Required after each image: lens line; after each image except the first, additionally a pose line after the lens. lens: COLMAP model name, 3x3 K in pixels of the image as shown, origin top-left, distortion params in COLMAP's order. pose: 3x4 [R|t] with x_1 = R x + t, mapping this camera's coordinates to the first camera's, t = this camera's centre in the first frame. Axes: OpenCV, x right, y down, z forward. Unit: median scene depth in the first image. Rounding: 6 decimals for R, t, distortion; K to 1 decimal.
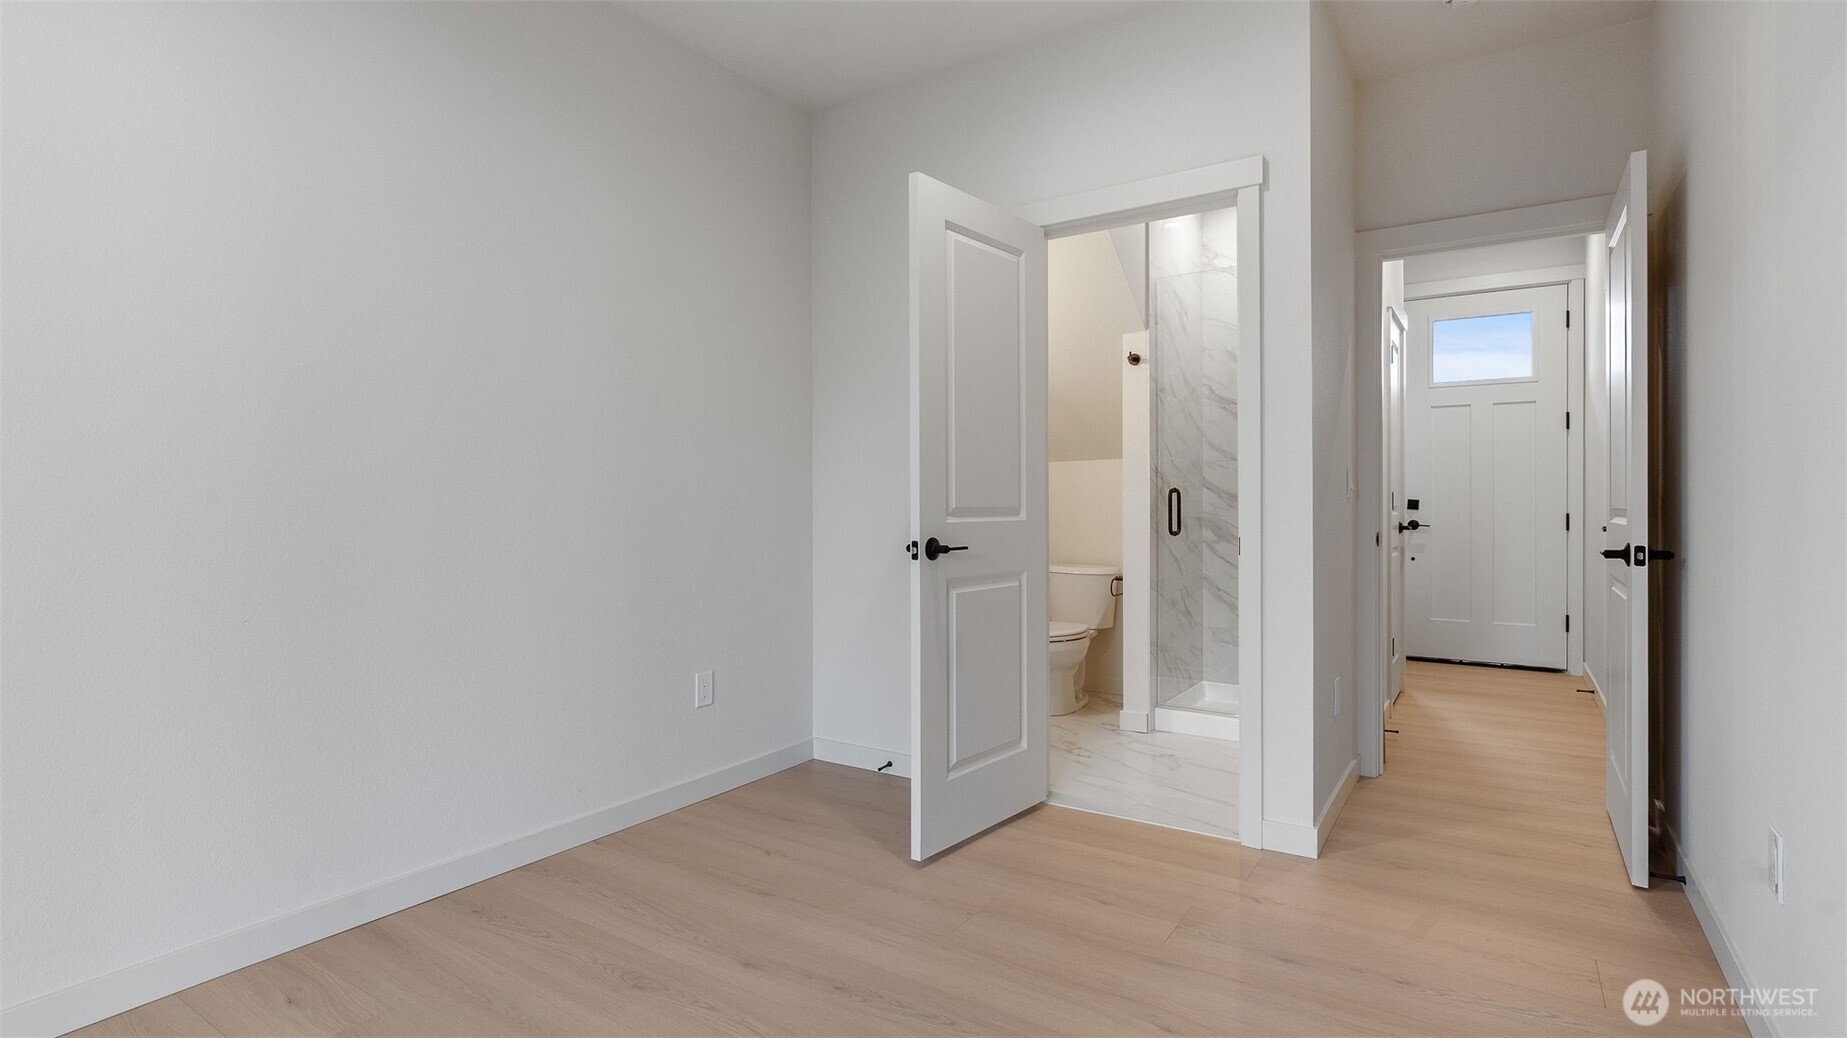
lens RADIAL K [[873.2, 0, 921.3], [0, 873.2, 514.7], [0, 0, 1]] dist [0.001604, 0.000170]
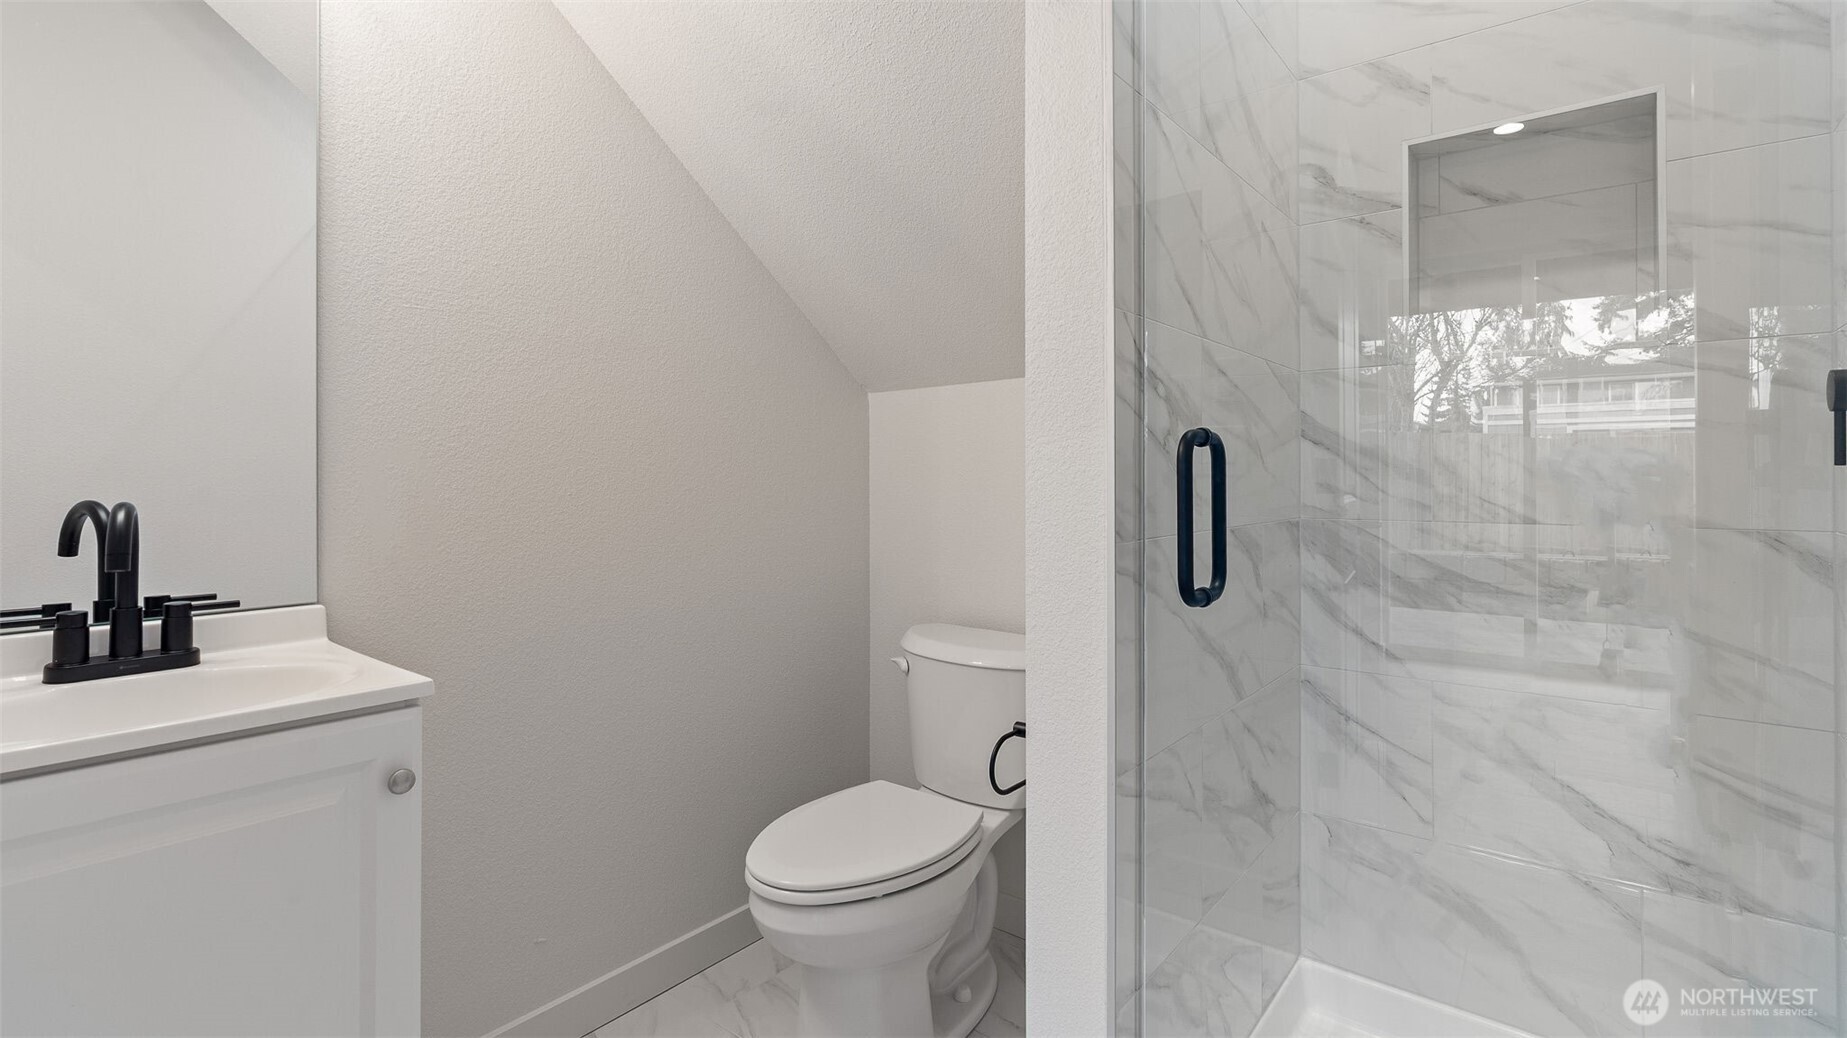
lens RADIAL K [[845.2, 0, 924.7], [0, 845.2, 514.0], [0, 0, 1]] dist [0.000016, 0.000065]
pose [[0.995766, -0.008235, -0.091558, 0.202215], [0.010632, 0.999613, 0.025725, -0.010091], [0.091310, -0.026589, 0.995467, 0.646749]]
